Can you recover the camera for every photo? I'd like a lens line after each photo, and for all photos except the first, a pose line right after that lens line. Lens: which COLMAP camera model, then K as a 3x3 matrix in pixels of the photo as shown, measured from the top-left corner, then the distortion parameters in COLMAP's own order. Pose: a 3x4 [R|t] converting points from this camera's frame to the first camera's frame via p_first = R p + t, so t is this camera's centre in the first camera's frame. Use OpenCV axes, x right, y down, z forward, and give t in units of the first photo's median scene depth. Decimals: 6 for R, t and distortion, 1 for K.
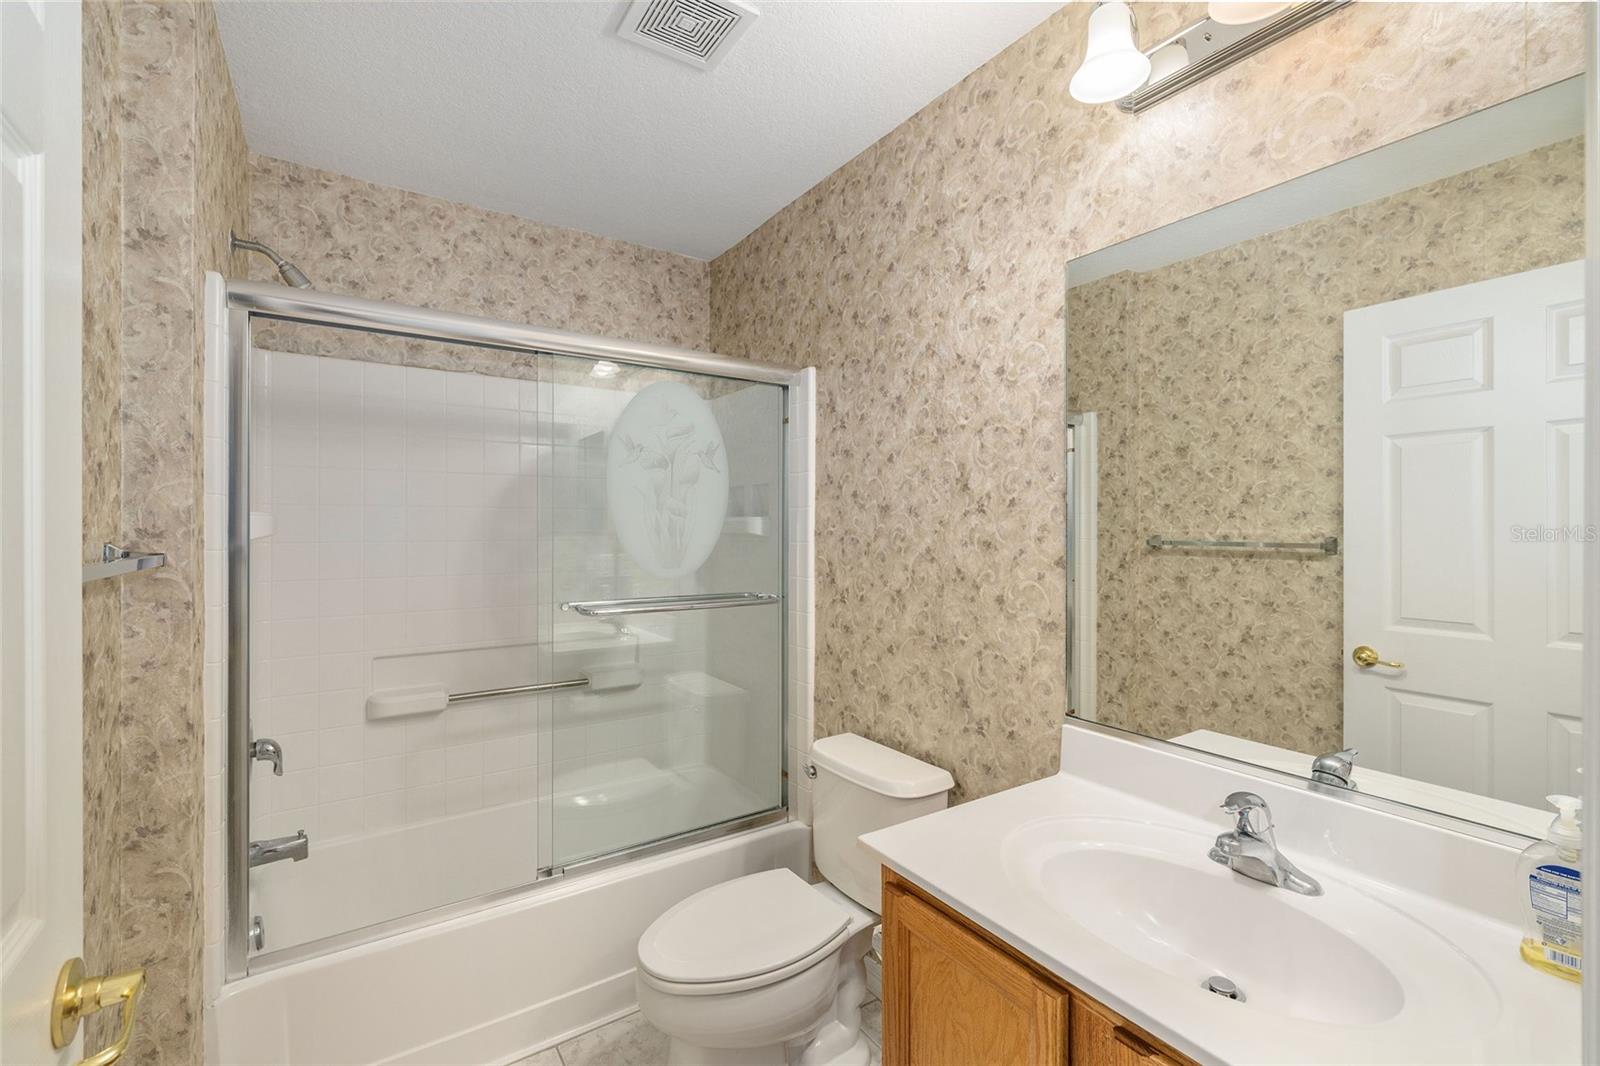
lens RADIAL K [[696.8, 0, 802.0], [0, 696.8, 529.1], [0, 0, 1]] dist [0.005211, -0.001694]
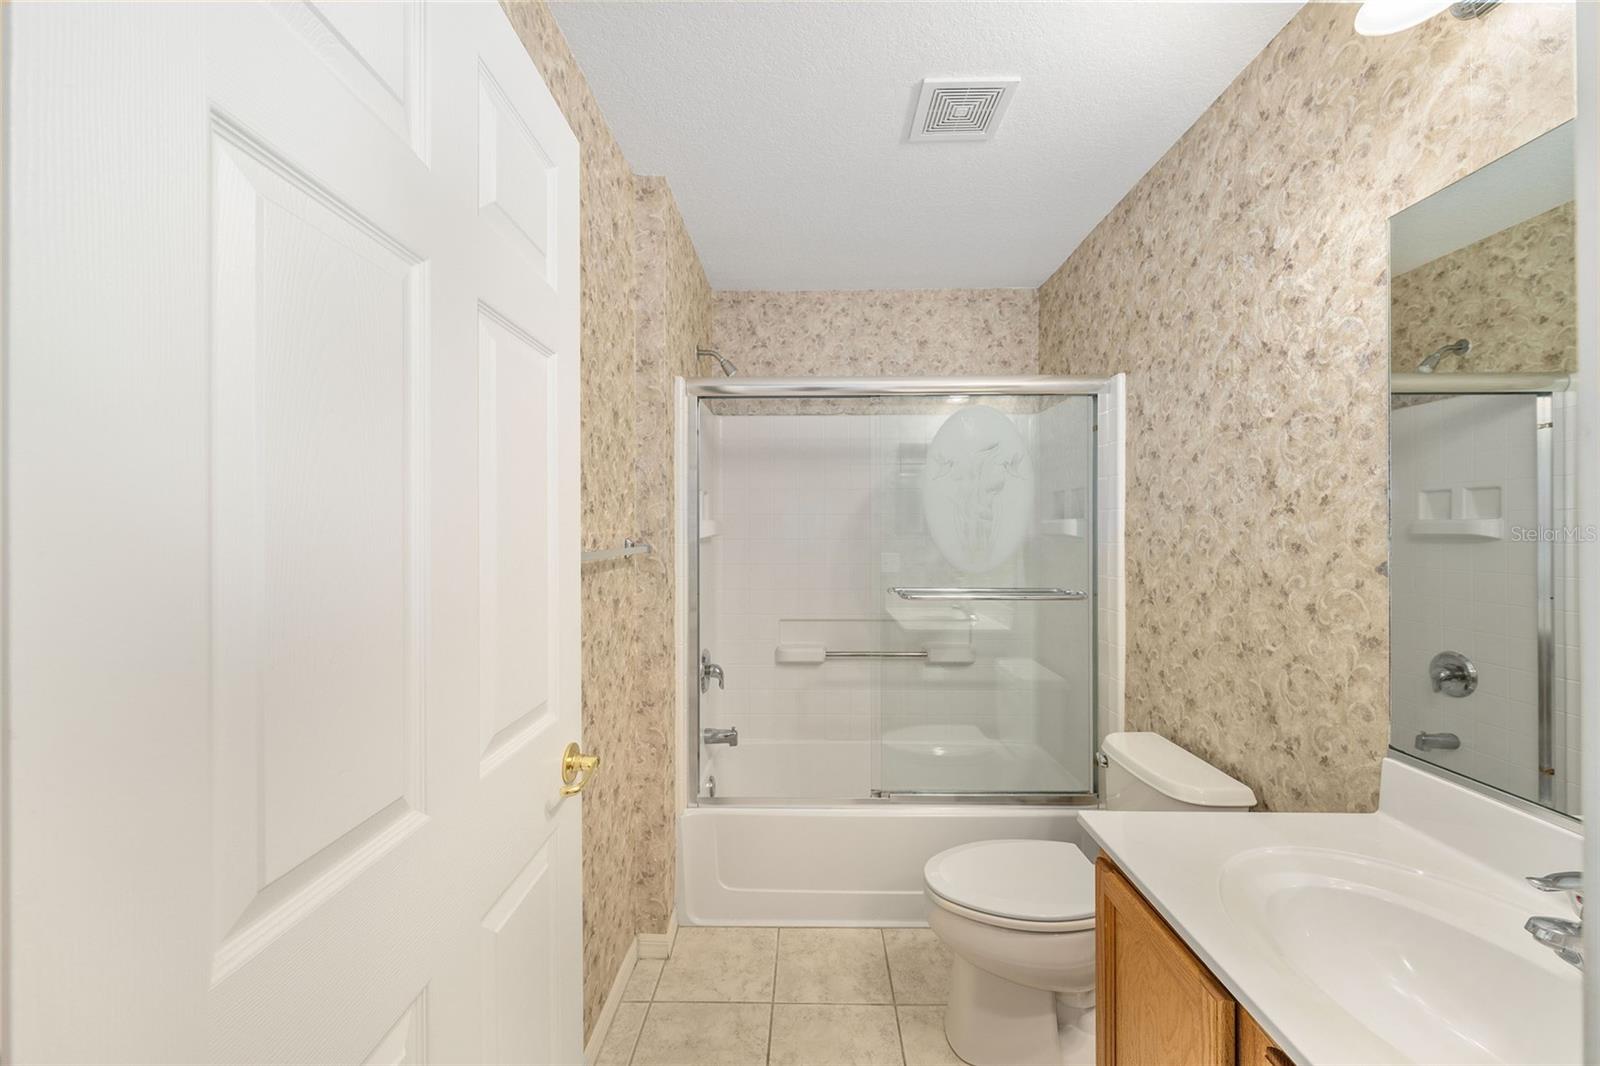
lens RADIAL K [[622.2, 0, 799.5], [0, 622.2, 530.5], [0, 0, 1]] dist [0.004300, -0.000602]
pose [[0.818287, -0.001320, -0.574809, 0.196269], [0.001606, 0.999999, -0.000011, -0.000589], [0.574808, -0.000915, 0.818288, -0.037175]]
